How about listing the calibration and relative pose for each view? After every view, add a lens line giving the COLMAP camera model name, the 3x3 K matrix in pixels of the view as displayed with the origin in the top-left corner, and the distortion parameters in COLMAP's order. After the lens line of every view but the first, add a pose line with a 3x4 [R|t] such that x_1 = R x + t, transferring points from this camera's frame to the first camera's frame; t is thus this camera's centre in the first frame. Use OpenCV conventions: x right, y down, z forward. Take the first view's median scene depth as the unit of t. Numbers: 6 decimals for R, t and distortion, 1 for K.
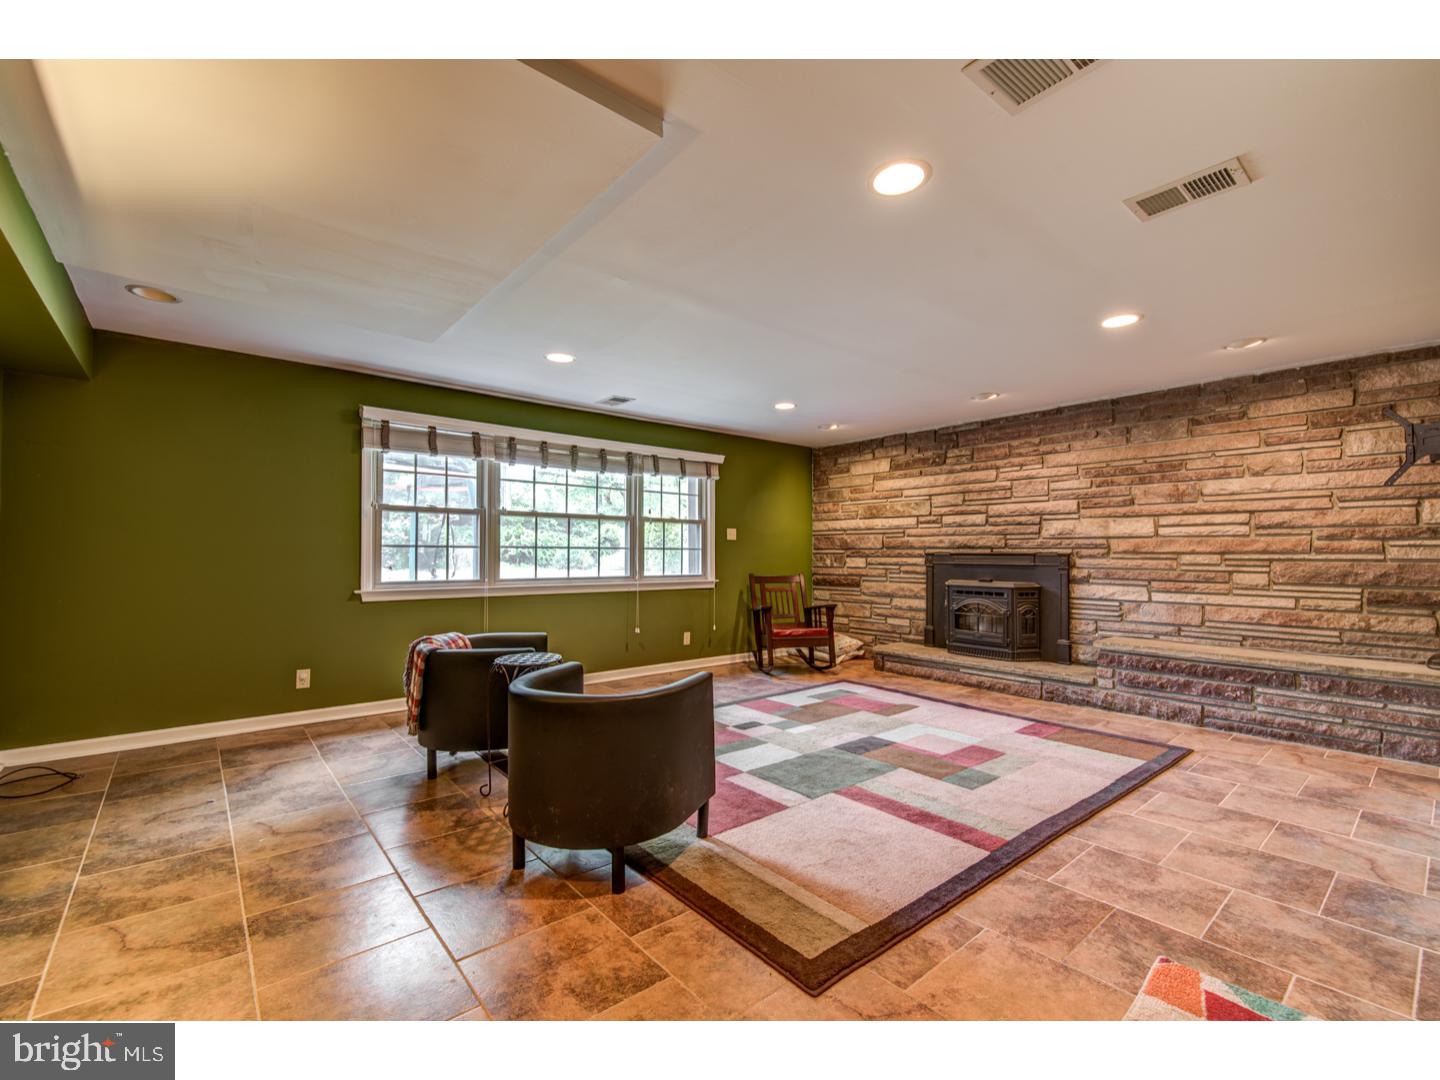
lens RADIAL K [[618.8, 0, 720.9], [0, 618.8, 534.8], [0, 0, 1]] dist [0.012904, -0.008116]
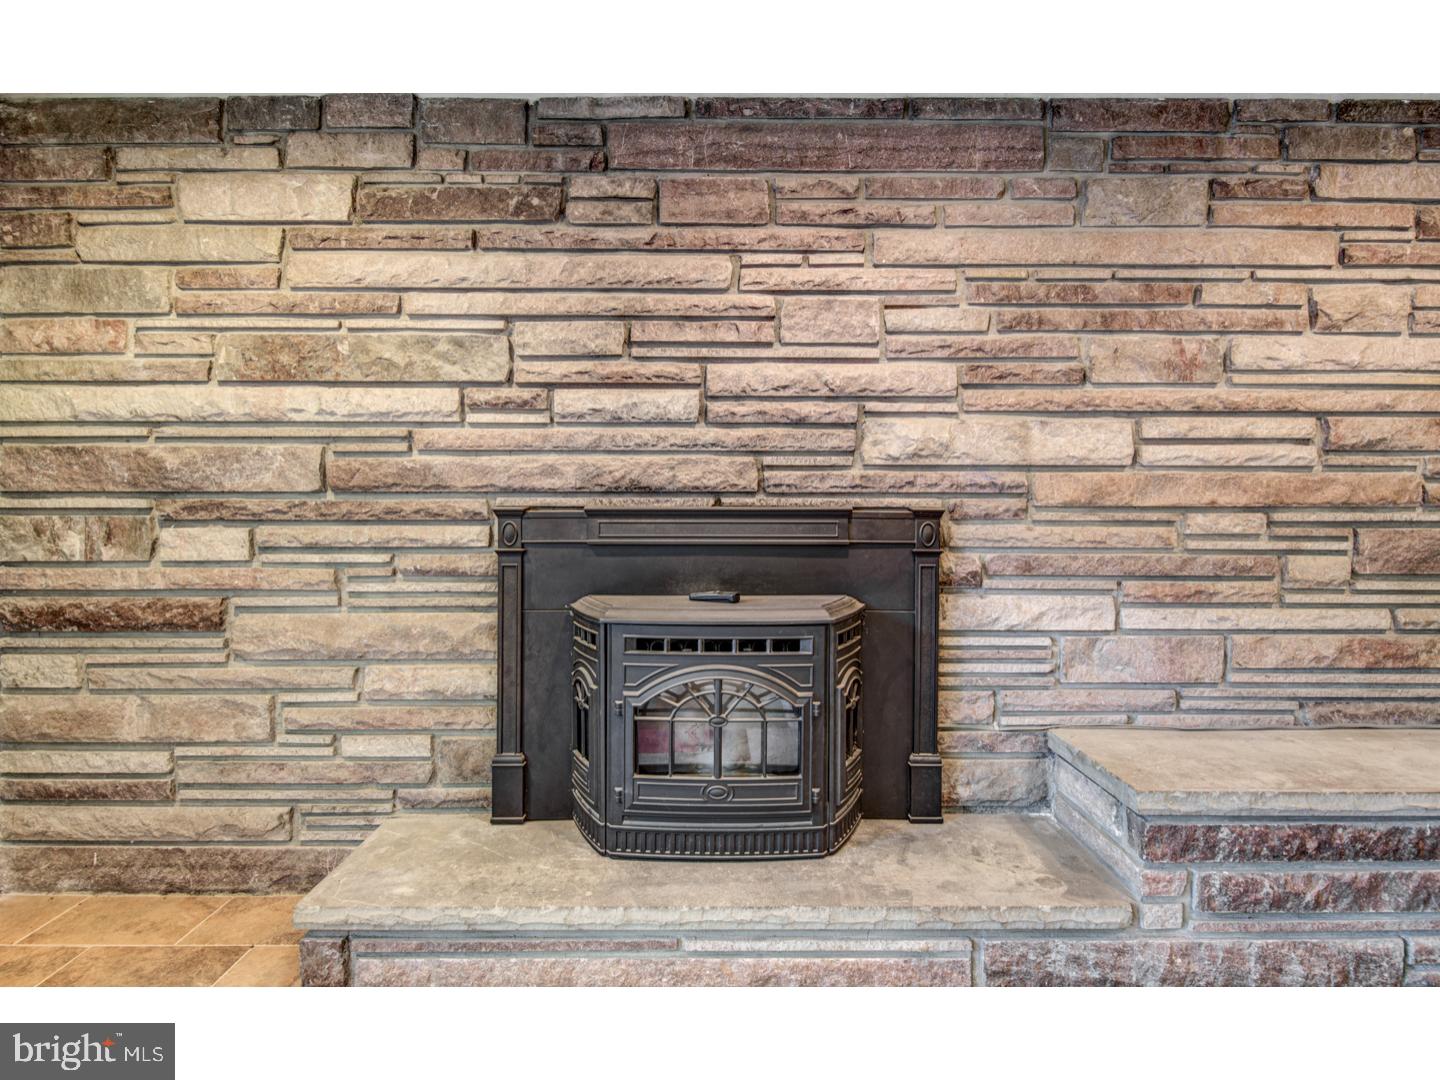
lens RADIAL K [[651.7, 0, 719.1], [0, 651.7, 517.2], [0, 0, 1]] dist [0.008444, -0.000805]
pose [[0.642272, -0.010946, 0.766399, 0.191460], [-0.022309, 0.999207, 0.032967, 0.024842], [-0.766152, -0.038271, 0.641518, 0.861598]]
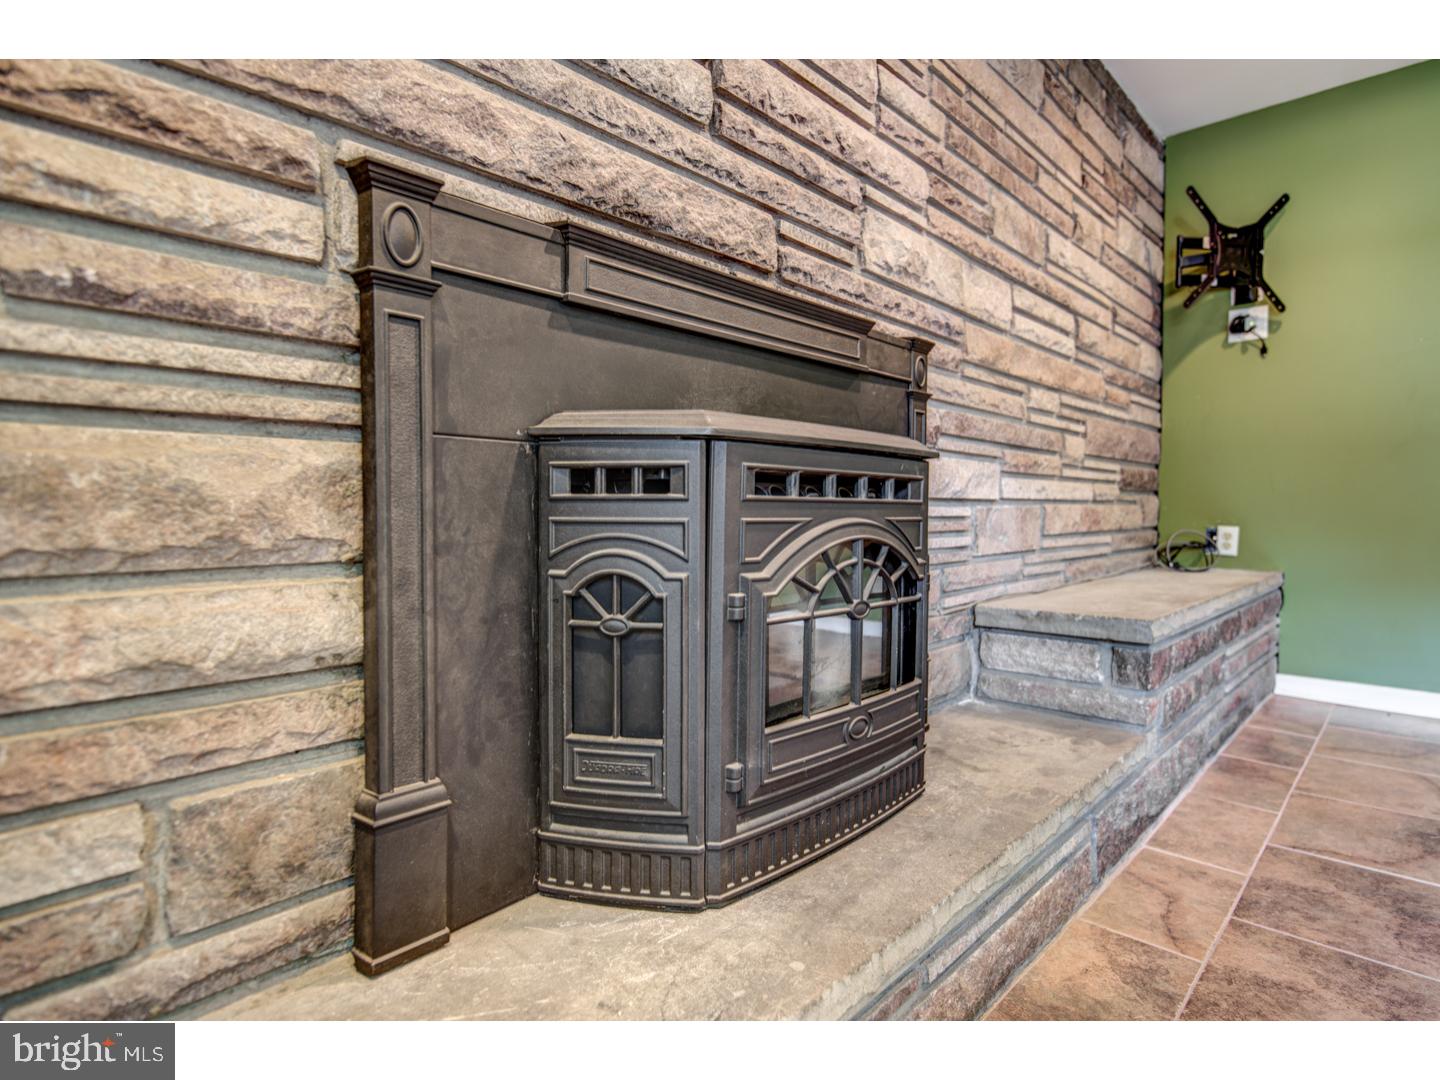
lens RADIAL K [[772.8, 0, 725.7], [0, 772.8, 531.5], [0, 0, 1]] dist [0.006300, -0.000111]
pose [[-0.125076, -0.031072, 0.991661, 0.214786], [-0.027132, 0.999243, 0.027887, 0.109826], [-0.991776, -0.023418, -0.125824, 1.141410]]
